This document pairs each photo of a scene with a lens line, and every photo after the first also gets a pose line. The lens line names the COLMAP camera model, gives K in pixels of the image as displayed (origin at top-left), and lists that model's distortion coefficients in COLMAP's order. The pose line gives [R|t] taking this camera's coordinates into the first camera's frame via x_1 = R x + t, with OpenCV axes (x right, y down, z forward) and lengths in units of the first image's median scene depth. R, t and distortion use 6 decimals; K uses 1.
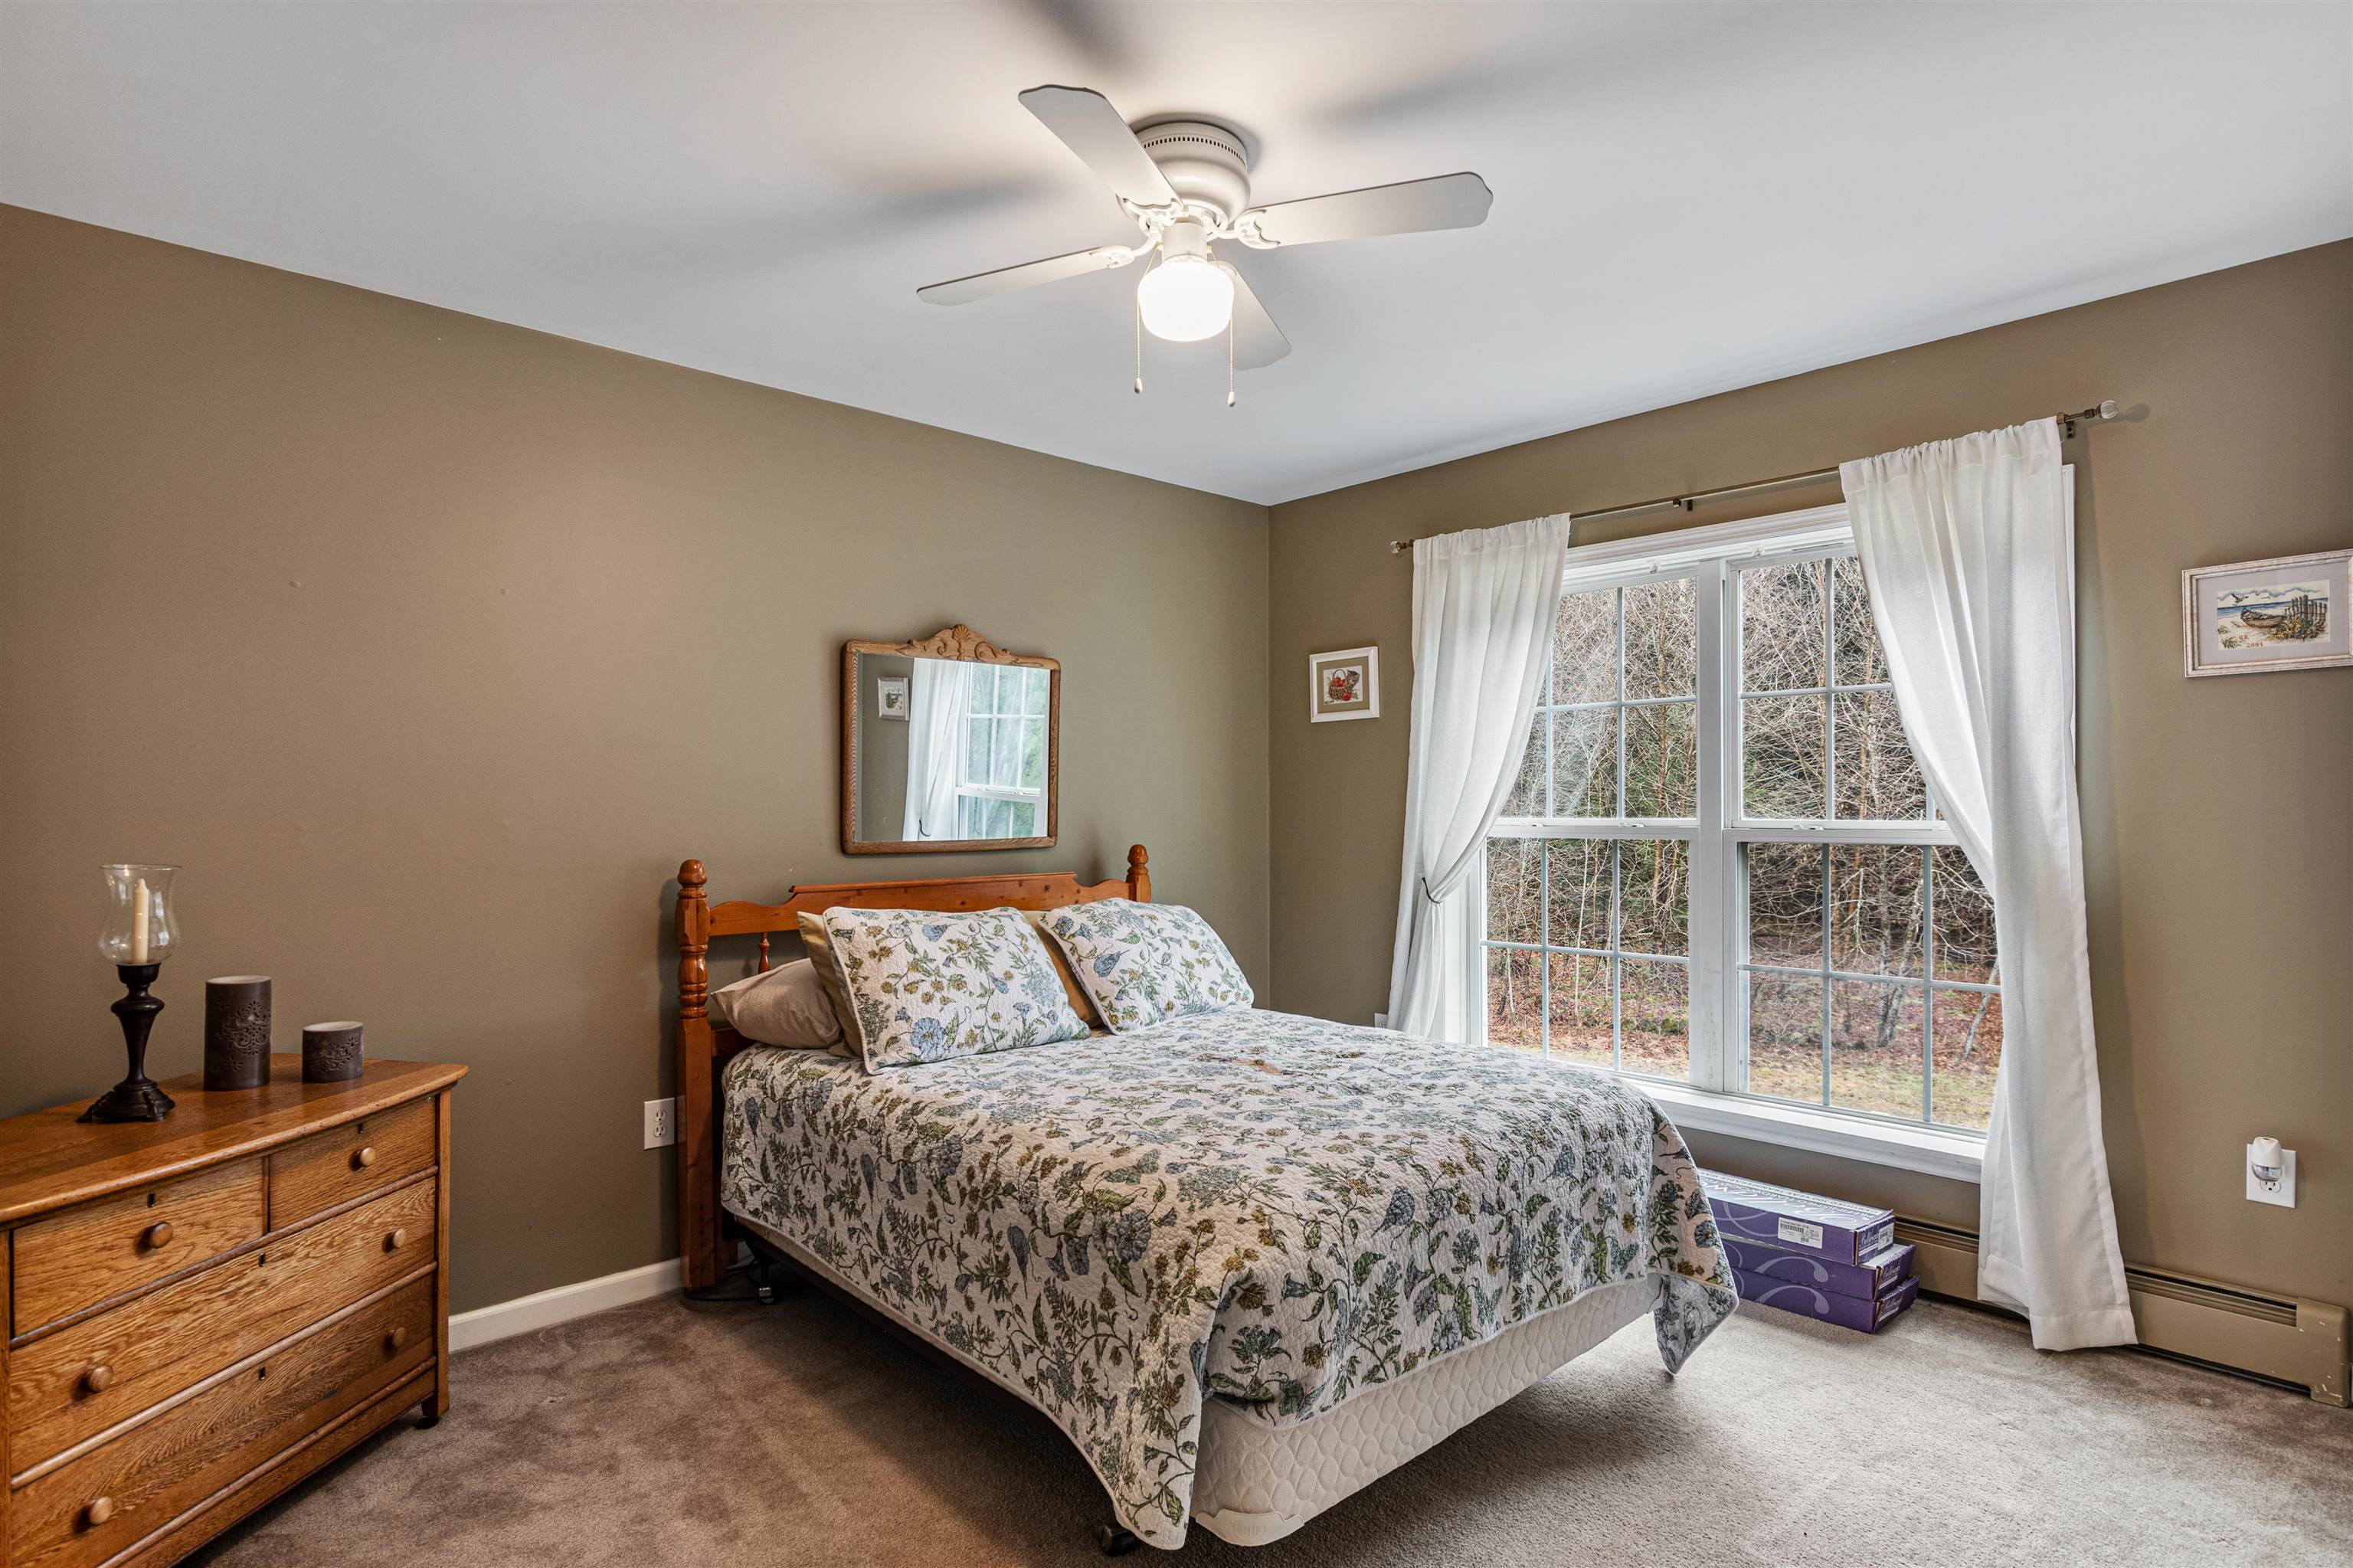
lens RADIAL K [[1217.3, 0, 1176.5], [0, 1217.3, 784.0], [0, 0, 1]] dist [-0.002444, -0.000351]
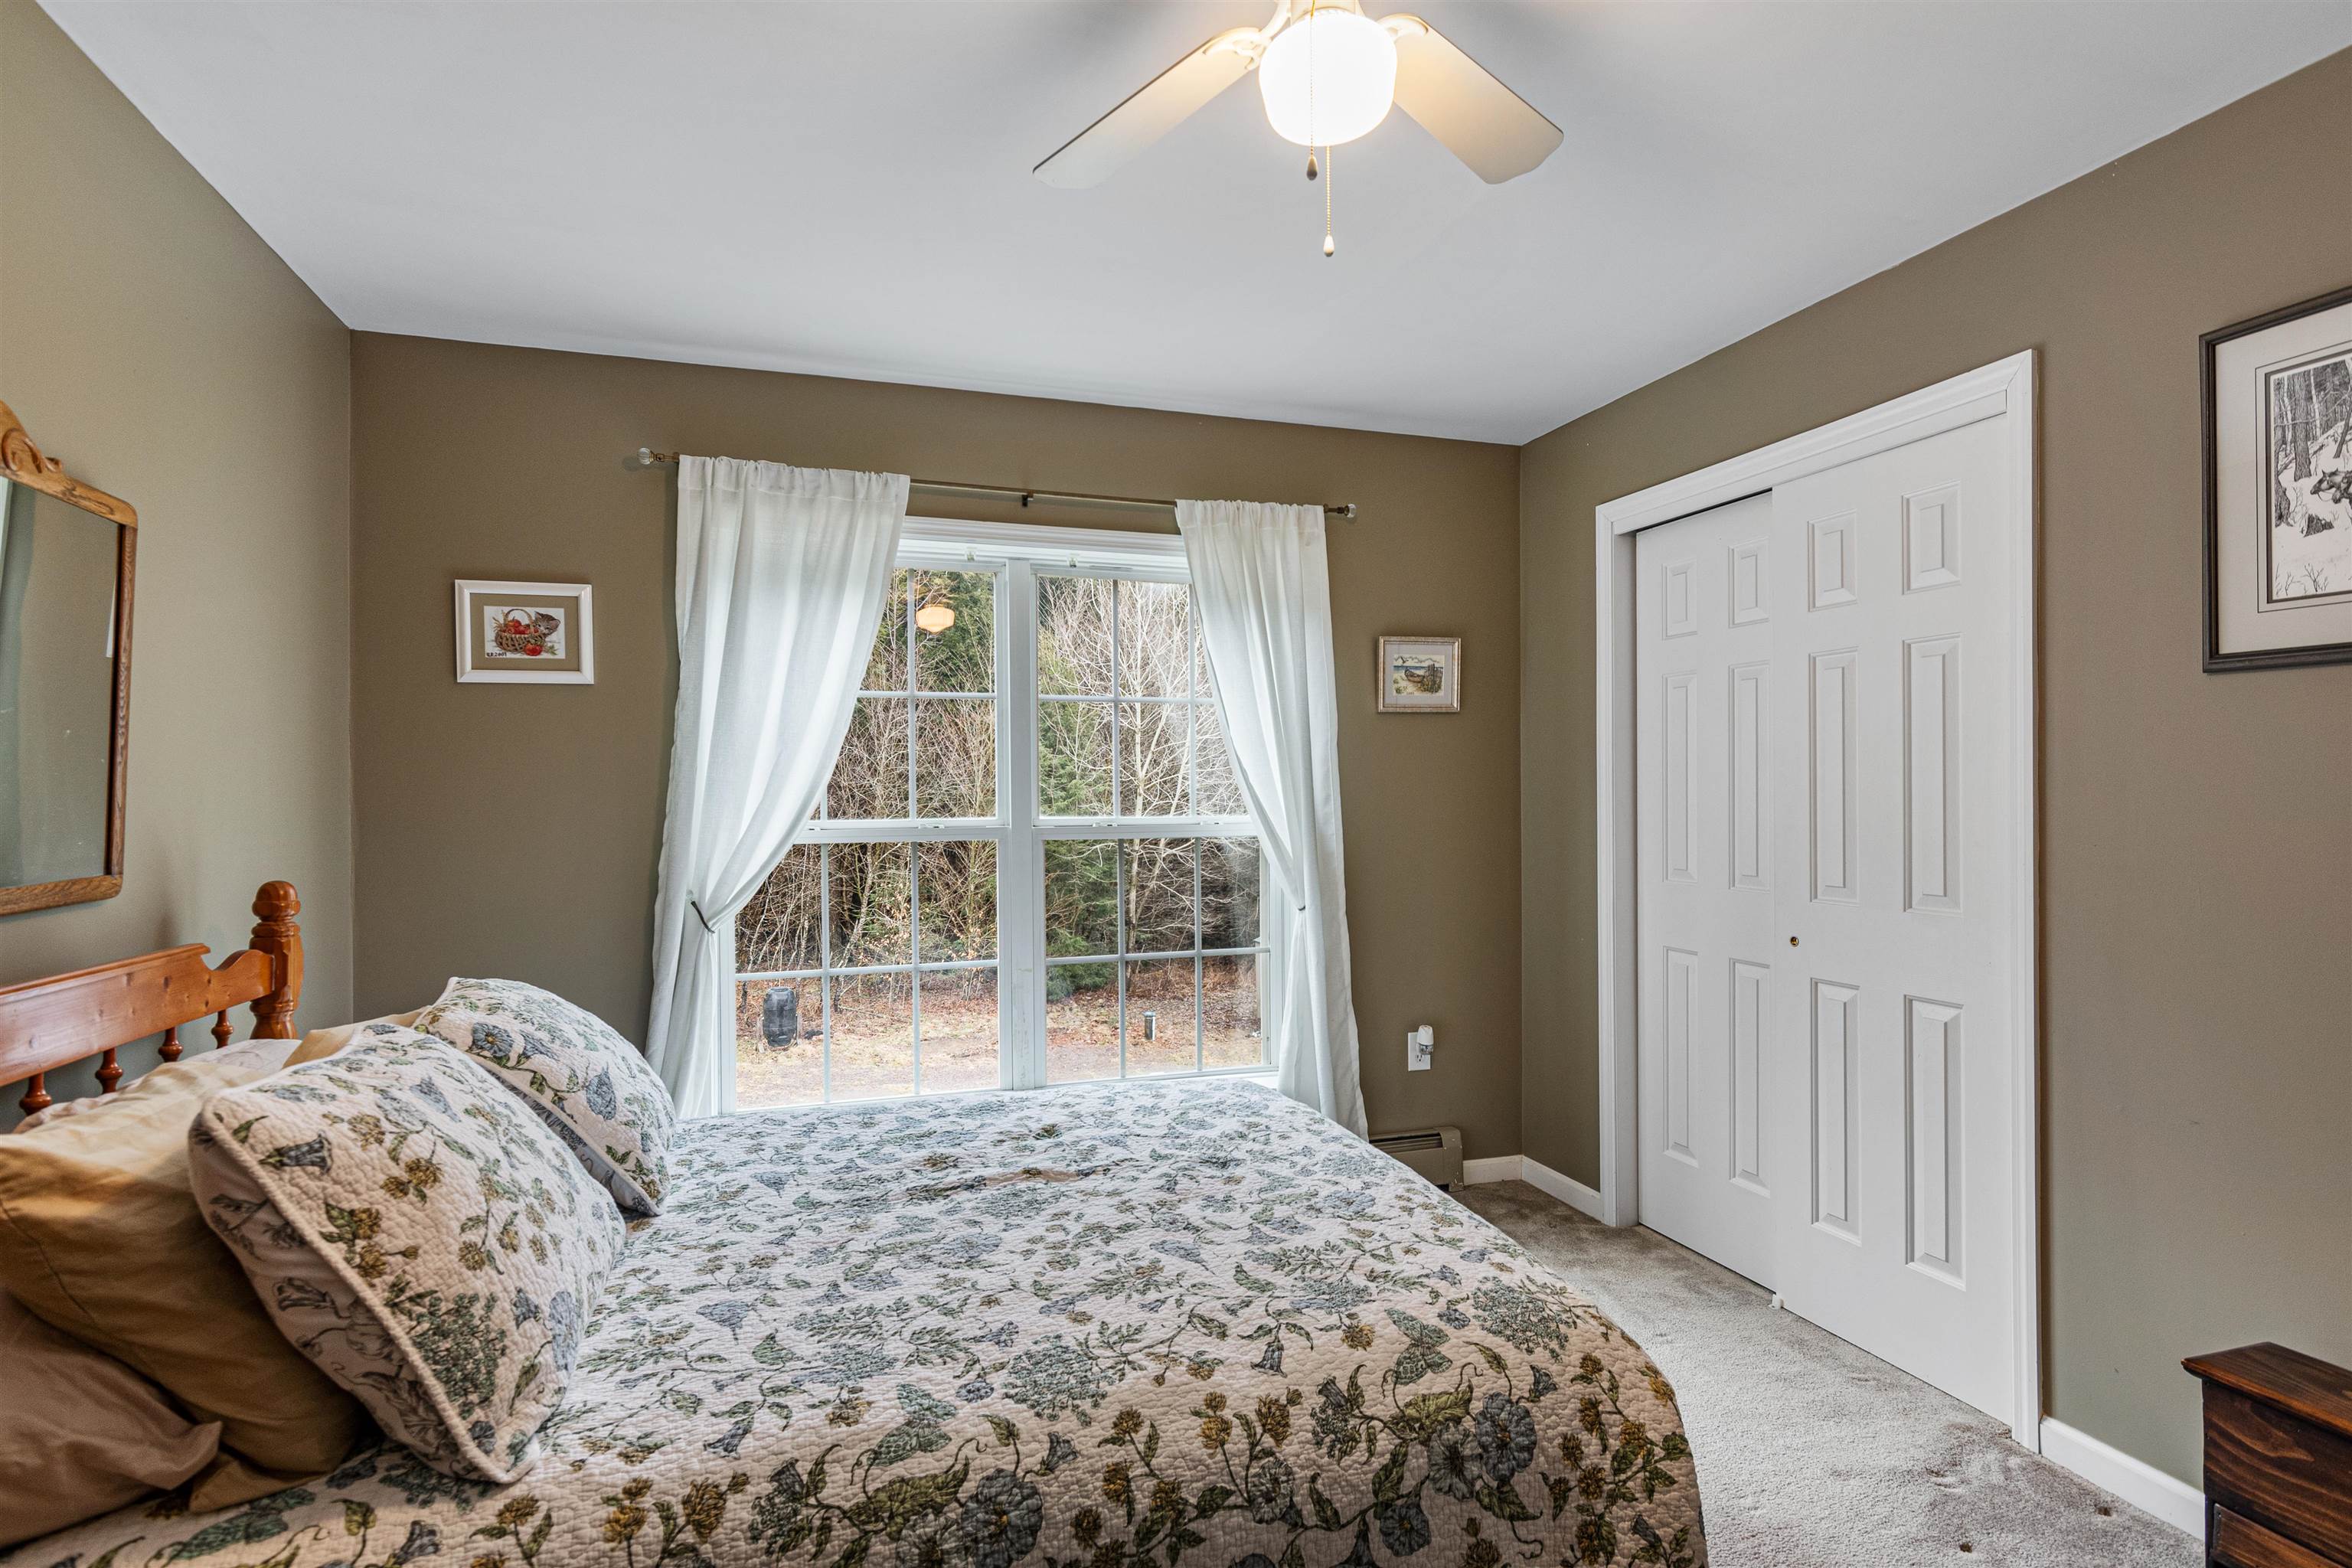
lens RADIAL K [[1175.2, 0, 1168.2], [0, 1175.2, 775.8], [0, 0, 1]] dist [-0.001532, -0.000022]
pose [[0.419202, 0.019232, 0.907689, -0.502938], [-0.010192, 0.999812, -0.016476, 0.011522], [-0.907836, -0.002344, 0.419319, 0.631695]]
